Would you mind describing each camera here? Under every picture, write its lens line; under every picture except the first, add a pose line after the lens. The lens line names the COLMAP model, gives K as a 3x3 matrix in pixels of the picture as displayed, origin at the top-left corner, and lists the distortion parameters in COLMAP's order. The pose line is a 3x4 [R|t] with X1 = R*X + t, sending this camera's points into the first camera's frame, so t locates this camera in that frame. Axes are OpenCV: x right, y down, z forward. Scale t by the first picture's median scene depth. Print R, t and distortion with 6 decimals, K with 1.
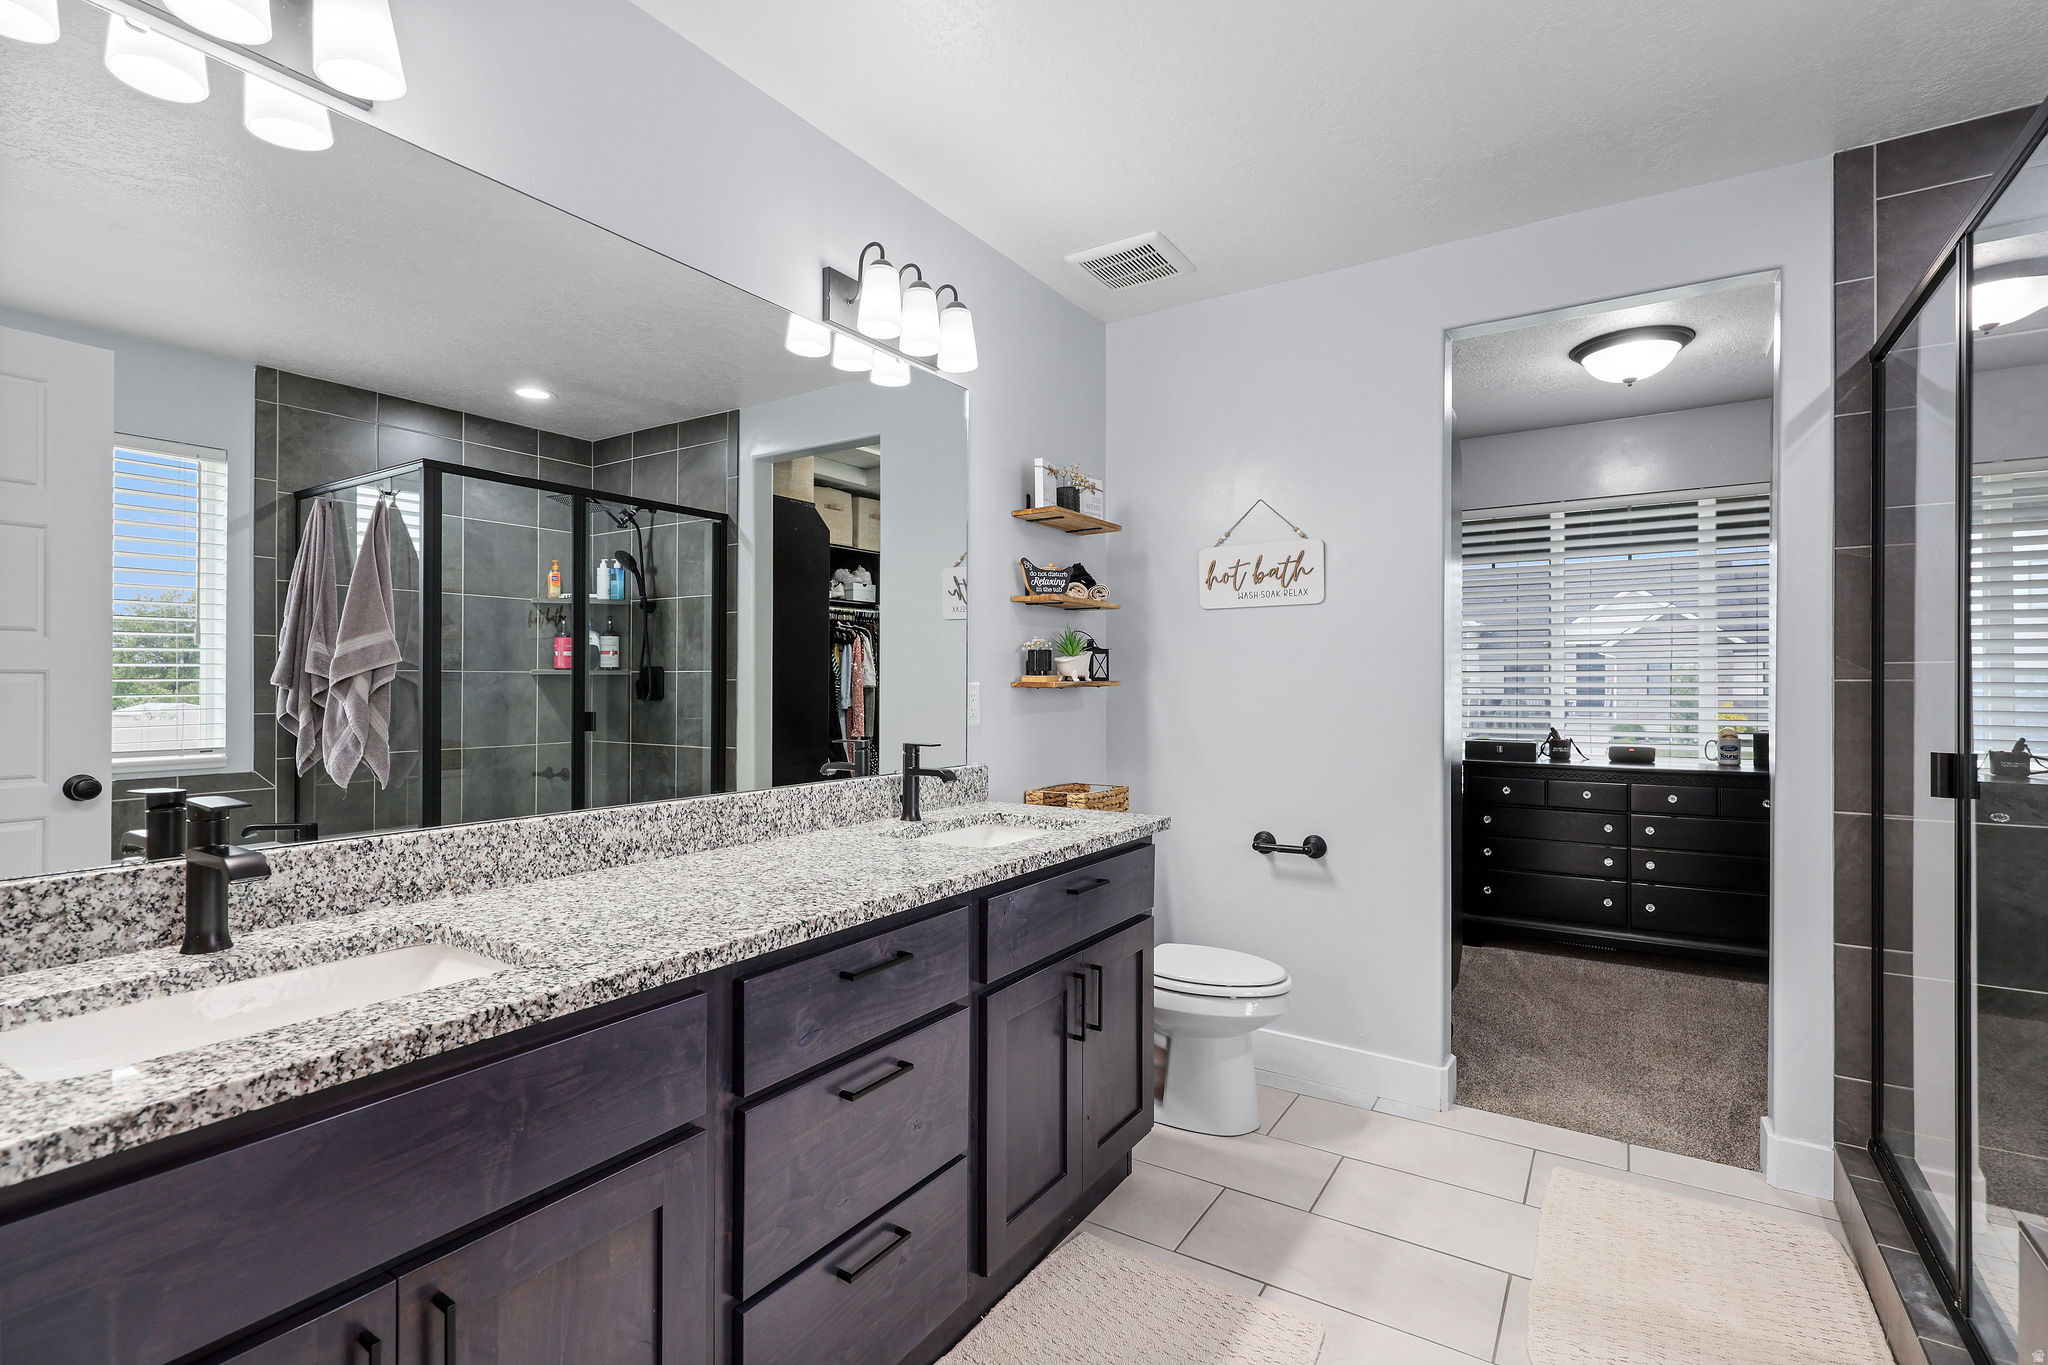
lens RADIAL K [[946.2, 0, 1015.5], [0, 946.2, 677.0], [0, 0, 1]] dist [-0.000636, -0.000654]
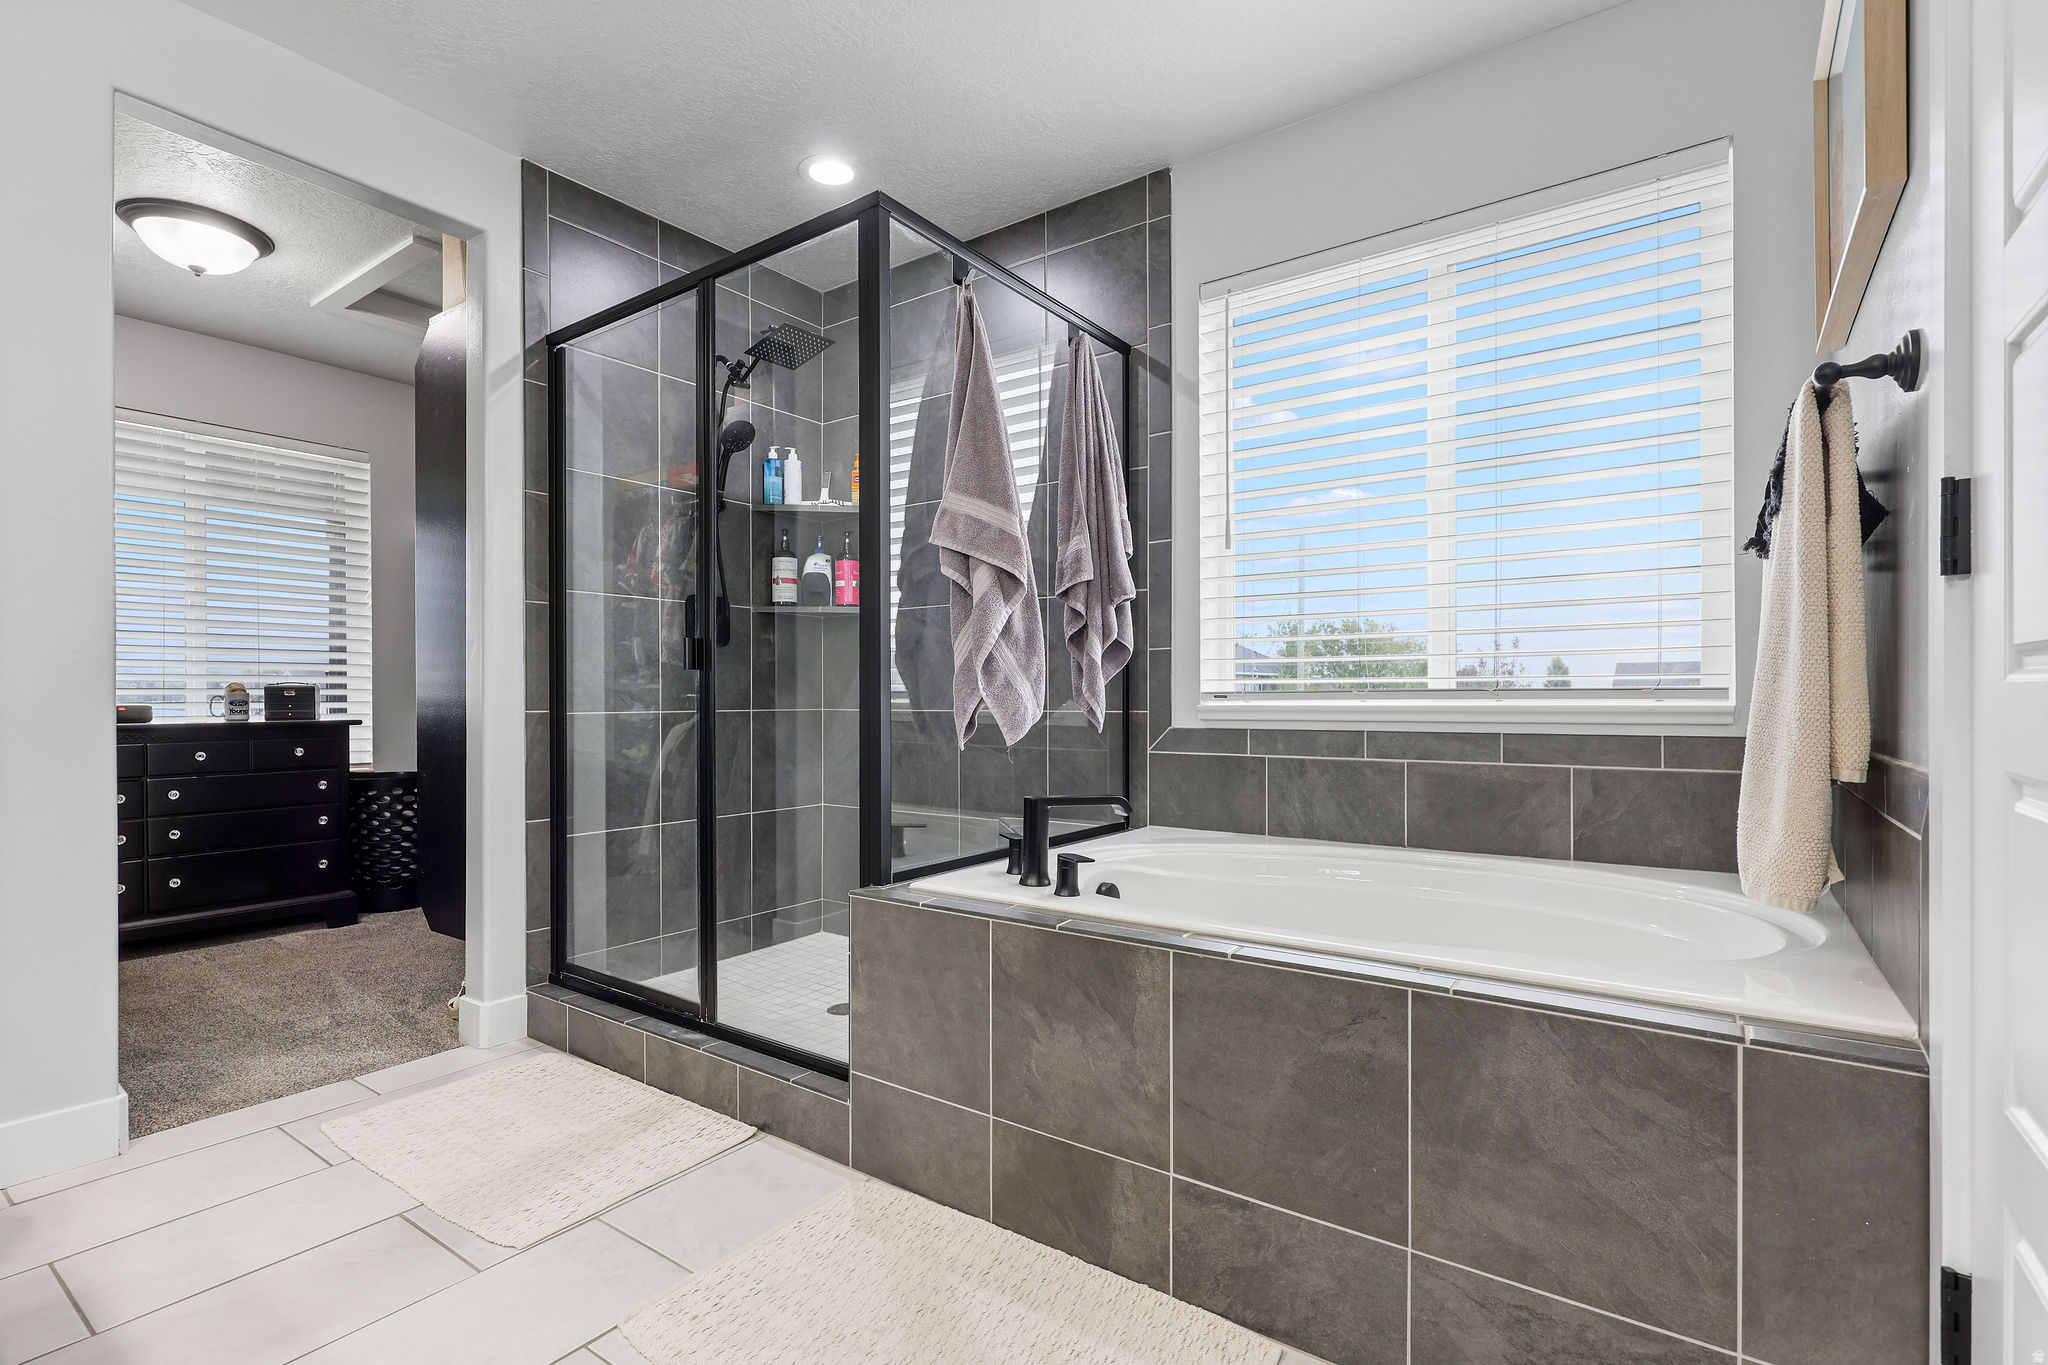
lens RADIAL K [[946.2, 0, 1009.9], [0, 946.2, 694.3], [0, 0, 1]] dist [-0.000636, -0.000654]
pose [[0.054872, -0.002343, 0.998491, -0.233744], [-0.004811, 0.999985, 0.002611, 0.092074], [-0.998482, -0.004947, 0.054860, 0.260830]]
